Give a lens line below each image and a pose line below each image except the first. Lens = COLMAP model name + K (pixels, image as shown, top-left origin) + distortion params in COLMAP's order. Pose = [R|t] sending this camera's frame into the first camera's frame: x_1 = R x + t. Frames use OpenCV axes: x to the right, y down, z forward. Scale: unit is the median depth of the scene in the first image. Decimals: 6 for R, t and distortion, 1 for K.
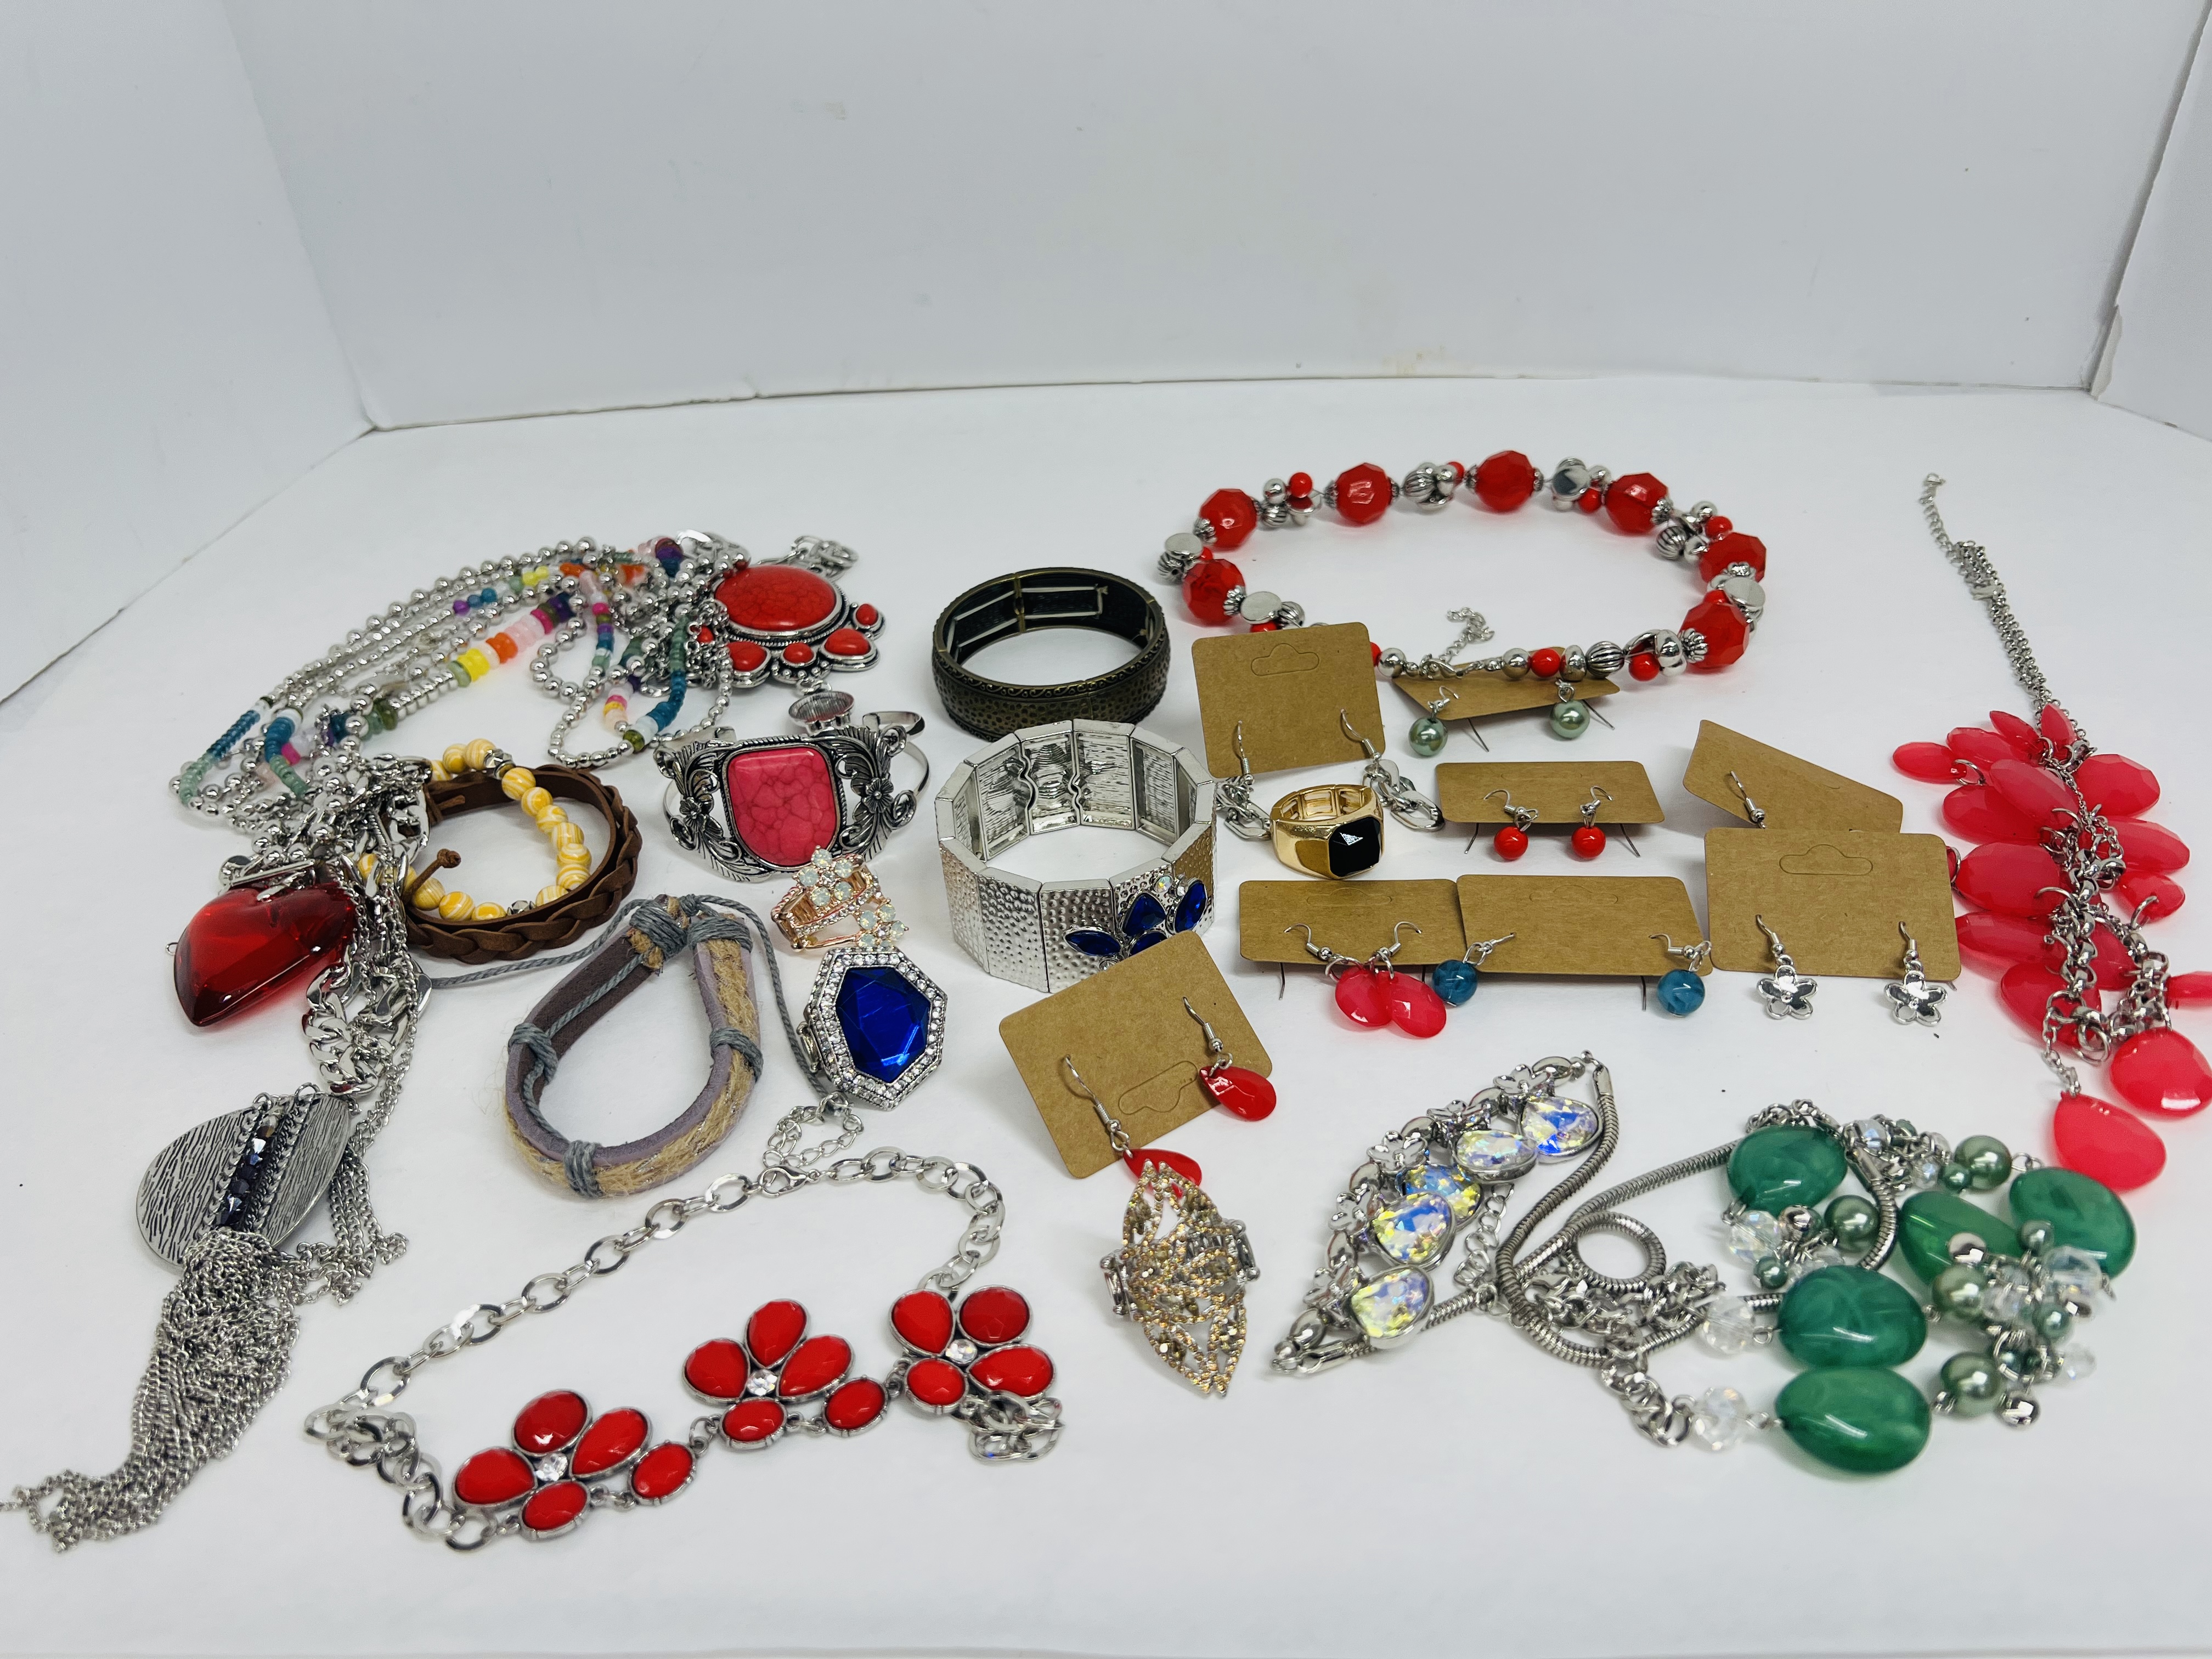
lens RADIAL K [[1684.8, 0, 1106.0], [0, 1684.8, 829.5], [0, 0, 1]] dist [0.017364, -0.033083]
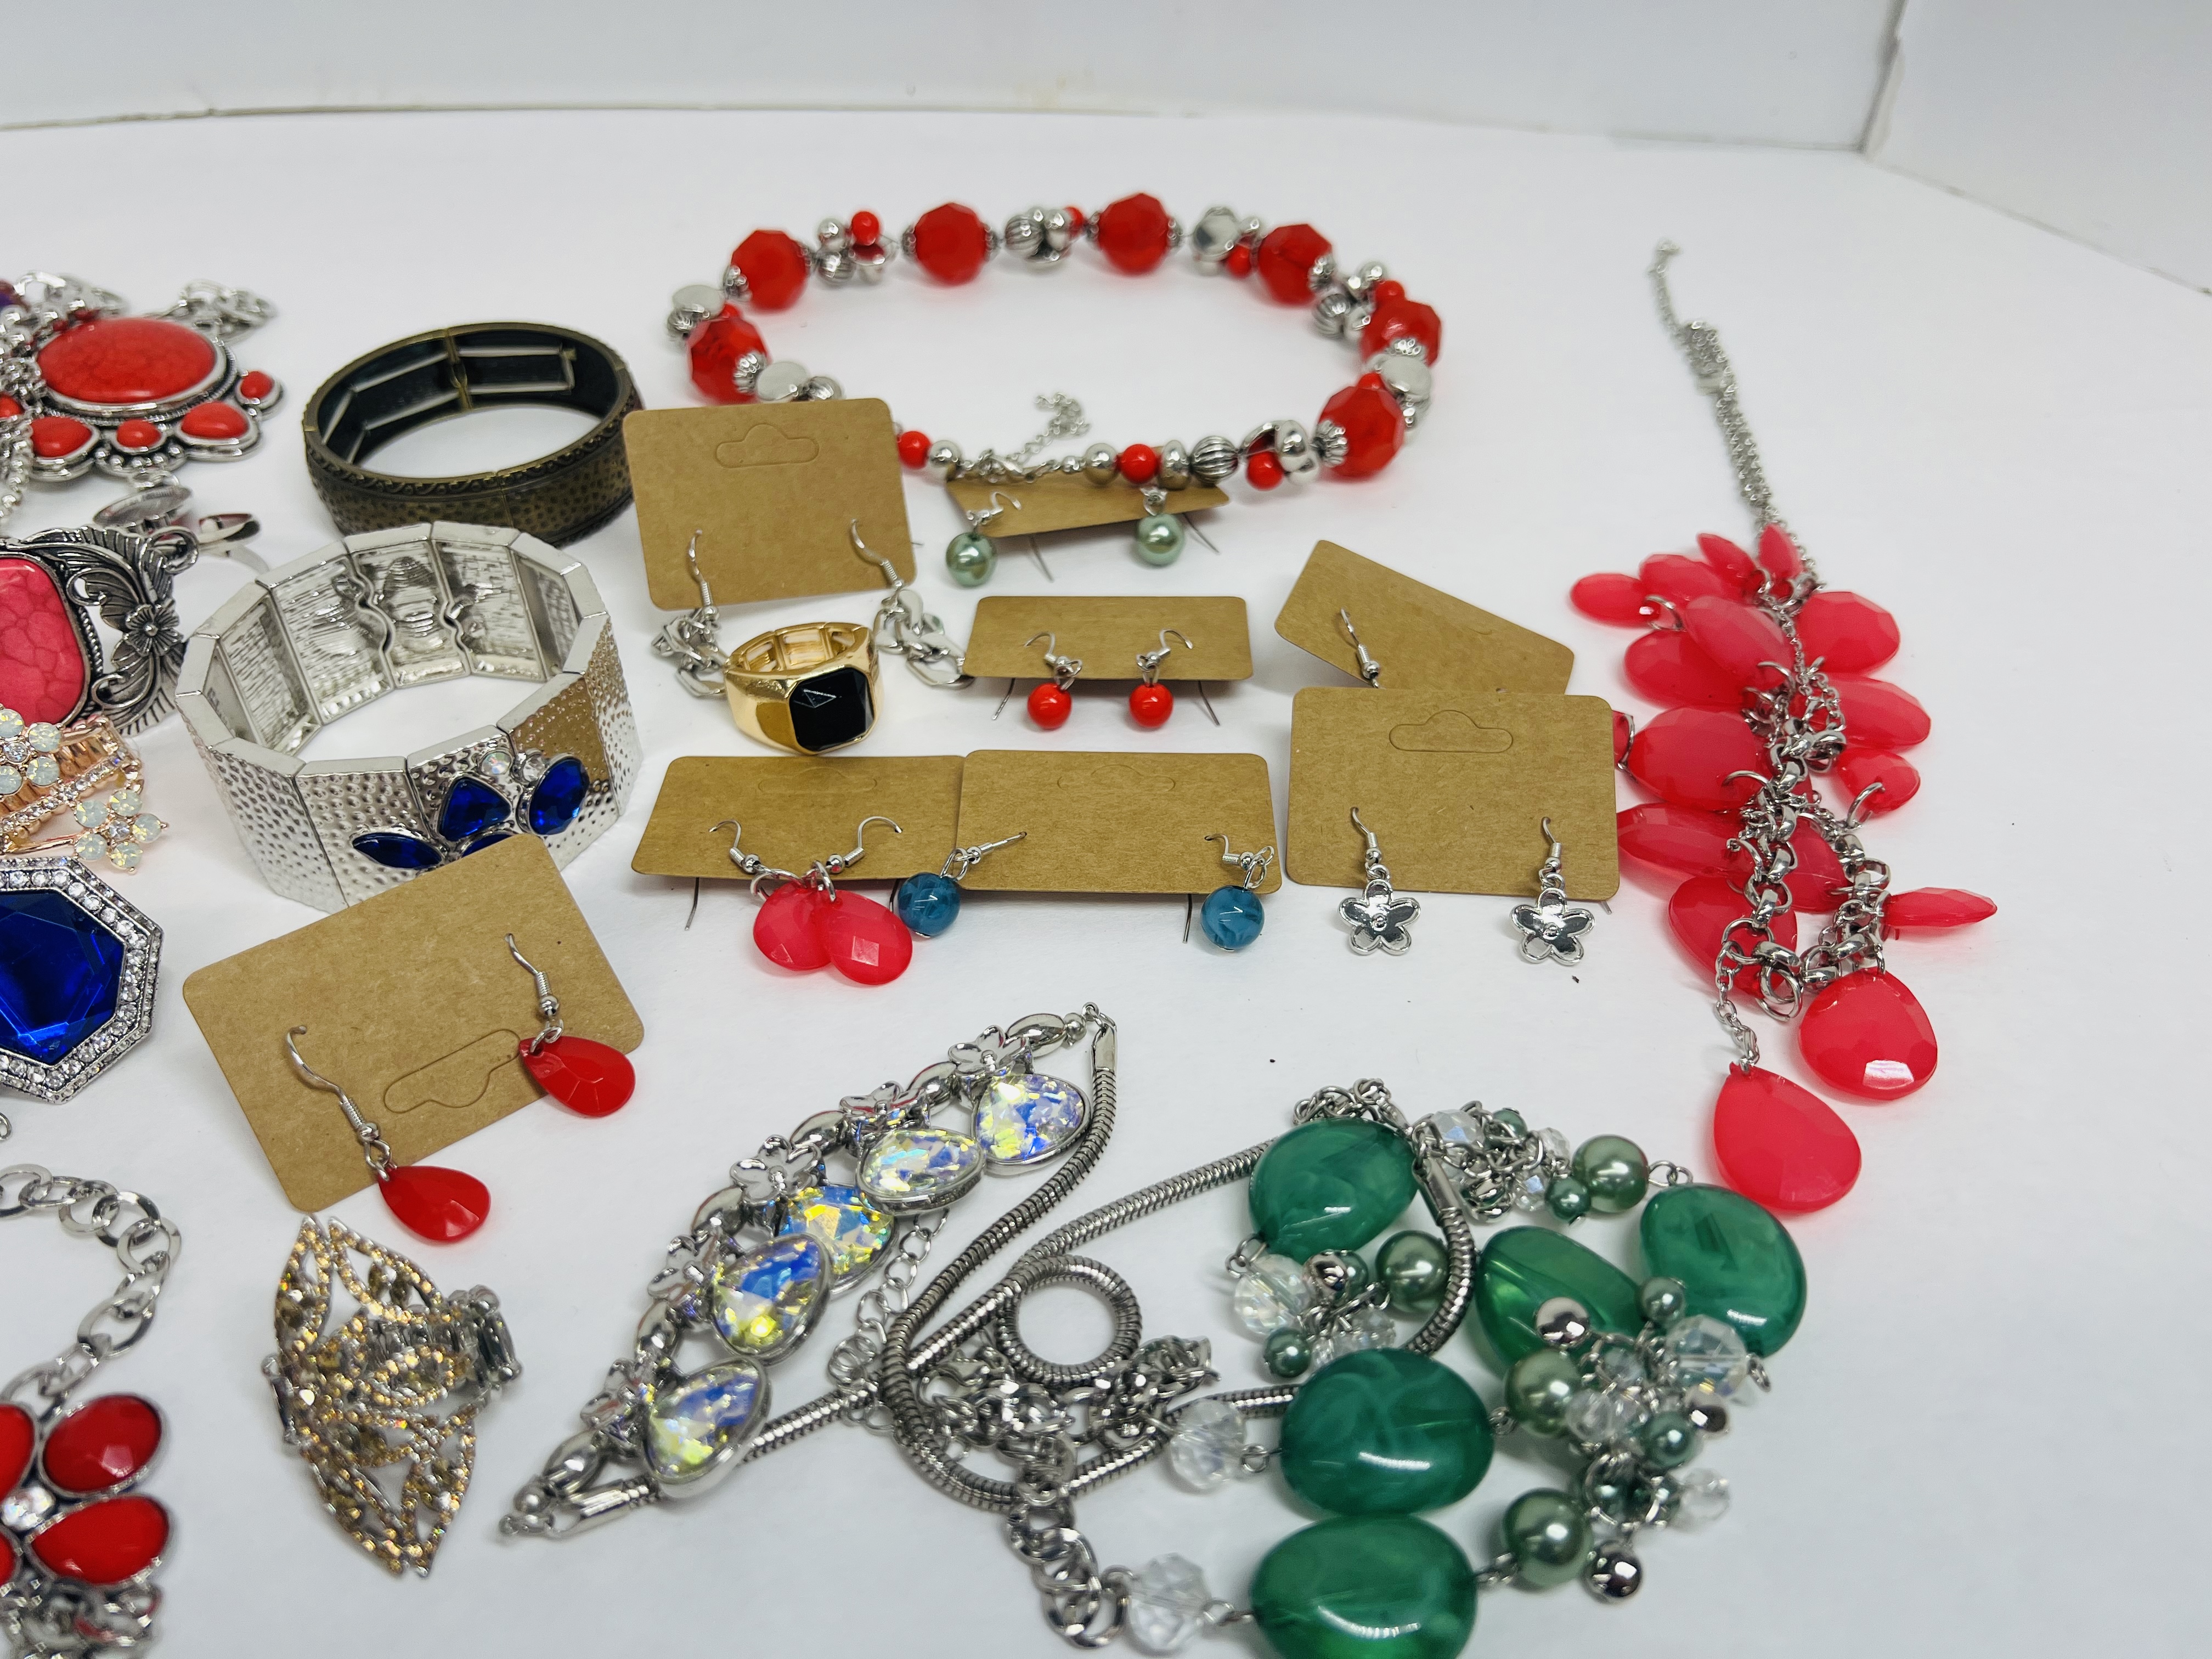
lens RADIAL K [[1663.4, 0, 1092.4], [0, 1663.4, 865.0], [0, 0, 1]] dist [0.025543, -0.056962]
pose [[0.995879, -0.003418, 0.090624, 0.197346], [-0.006557, 0.993960, 0.109548, -0.002181], [-0.090451, -0.109691, 0.989842, 0.284136]]
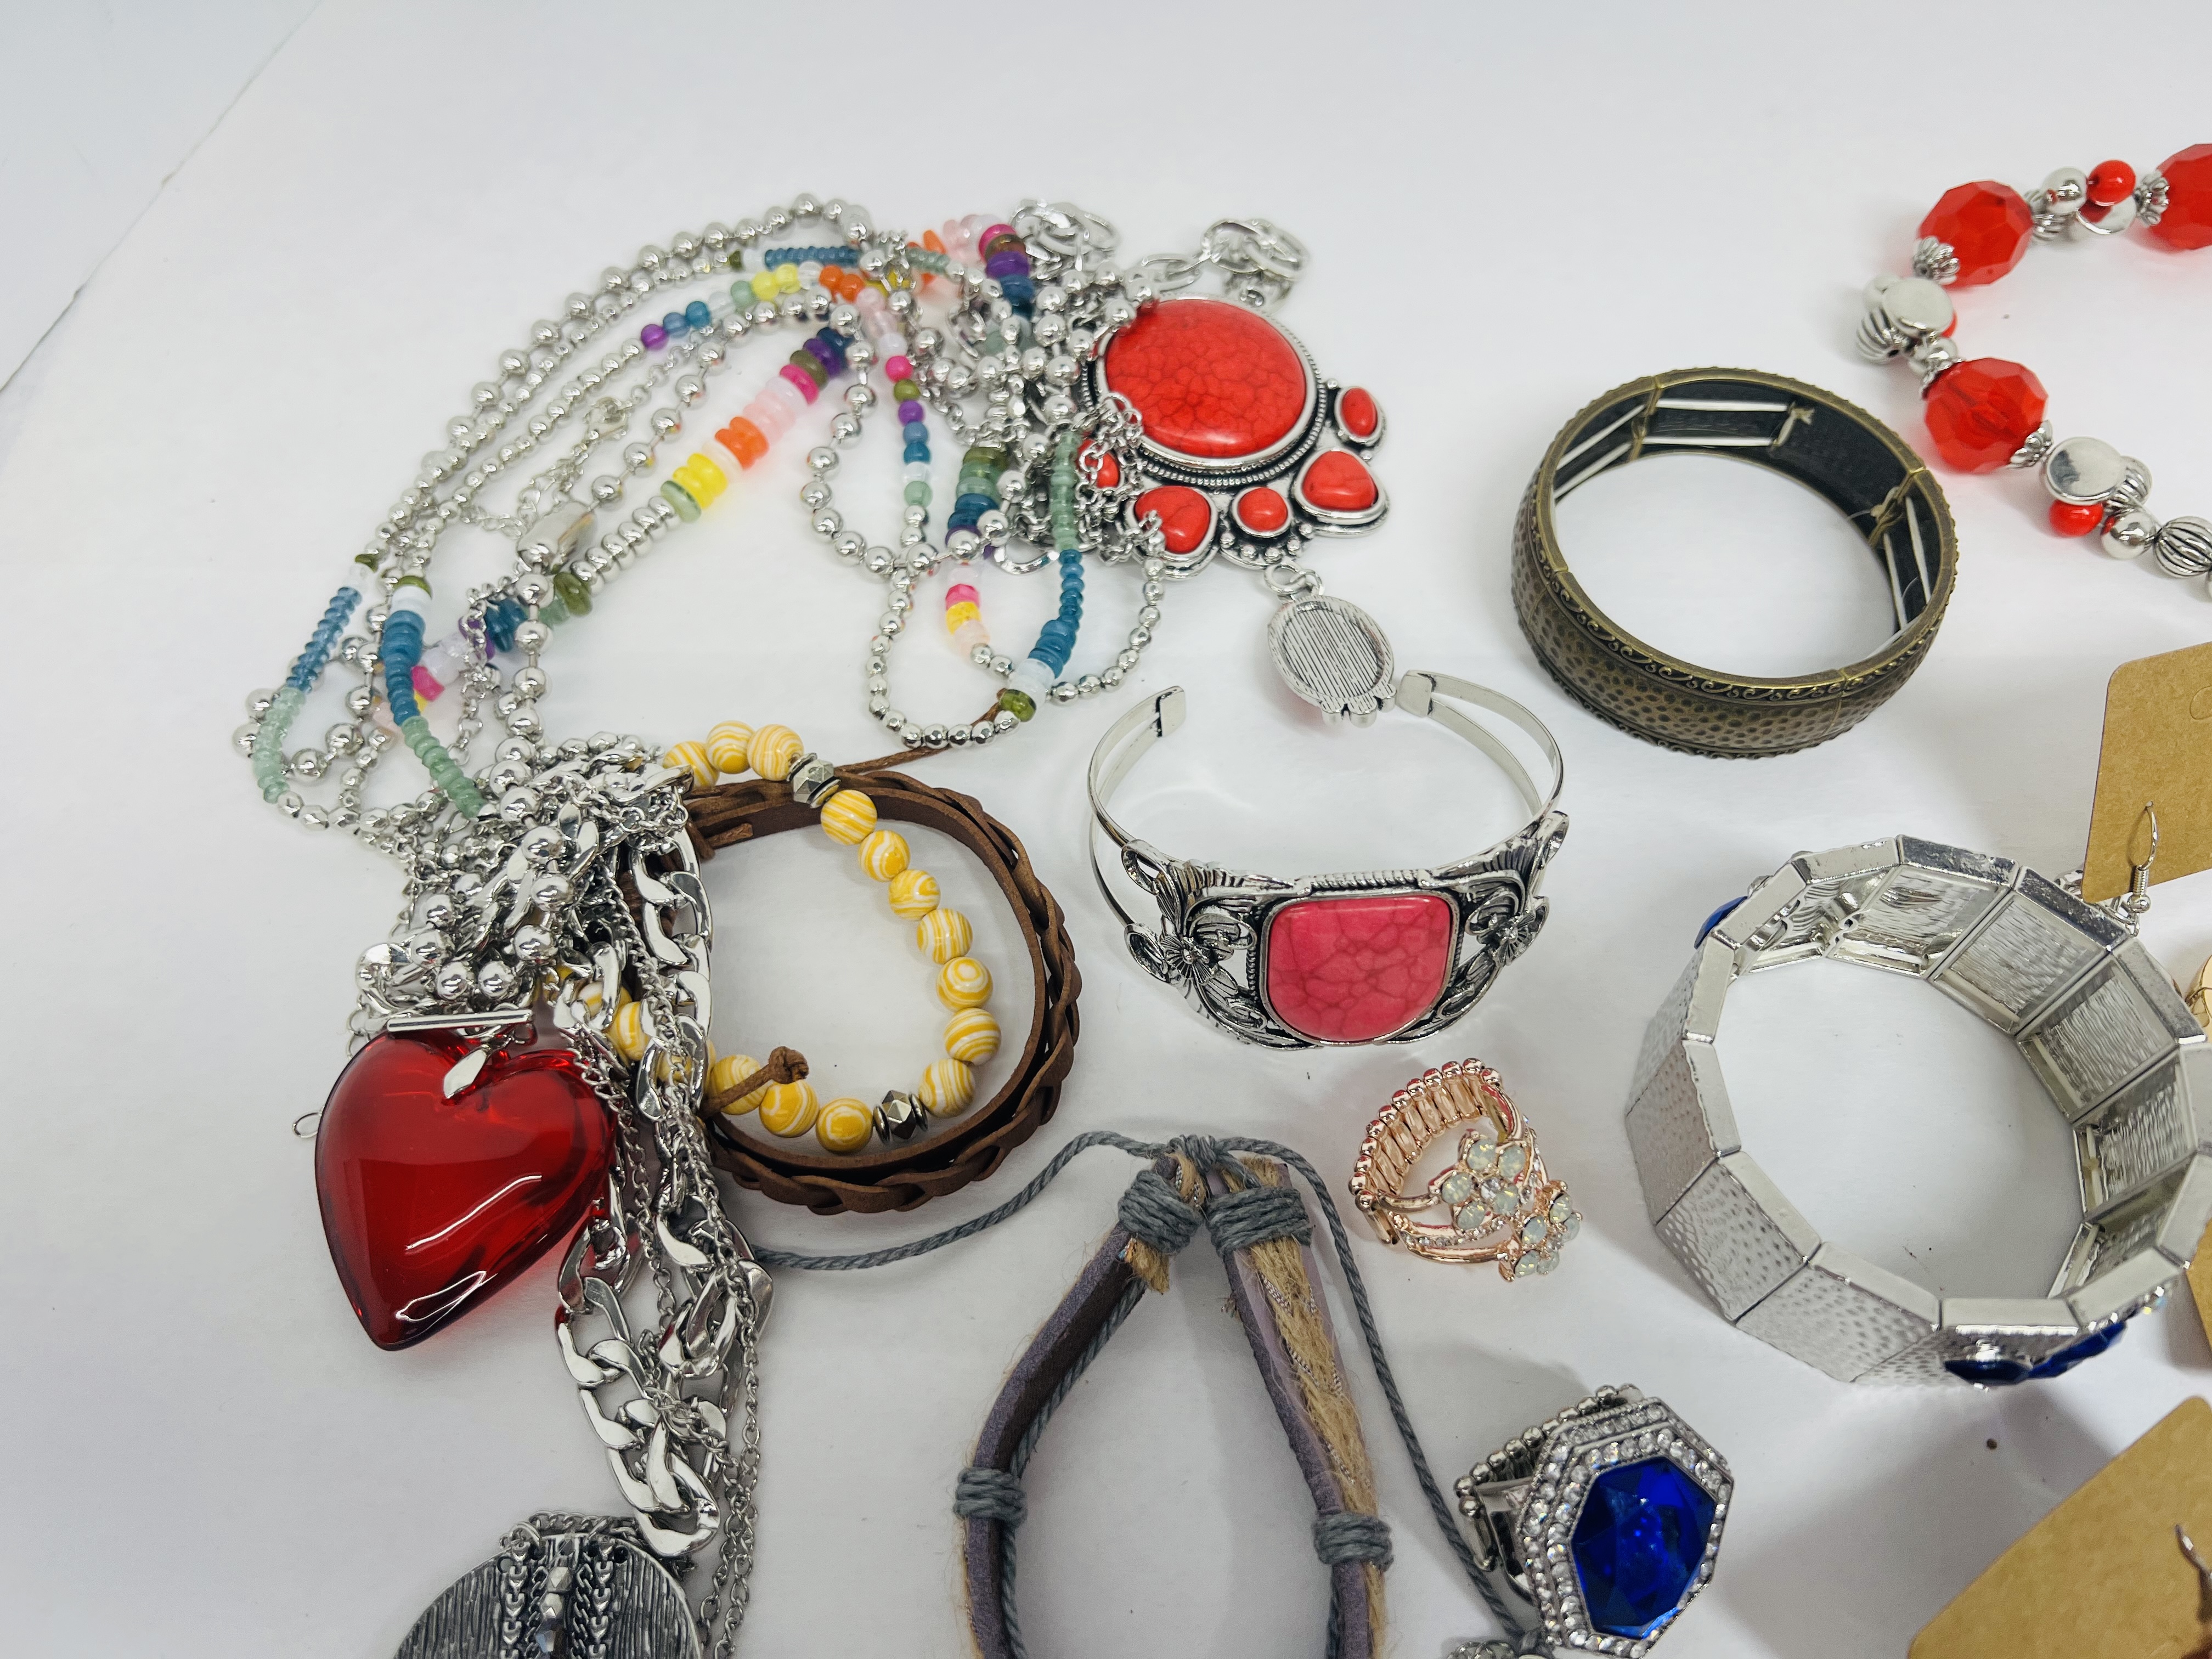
lens RADIAL K [[1684.8, 0, 1106.0], [0, 1684.8, 829.5], [0, 0, 1]] dist [0.017364, -0.033083]
pose [[0.998777, 0.048774, 0.008150, -0.290375], [-0.048058, 0.918547, 0.392379, -0.280316], [0.011652, -0.392291, 0.919767, 0.515652]]
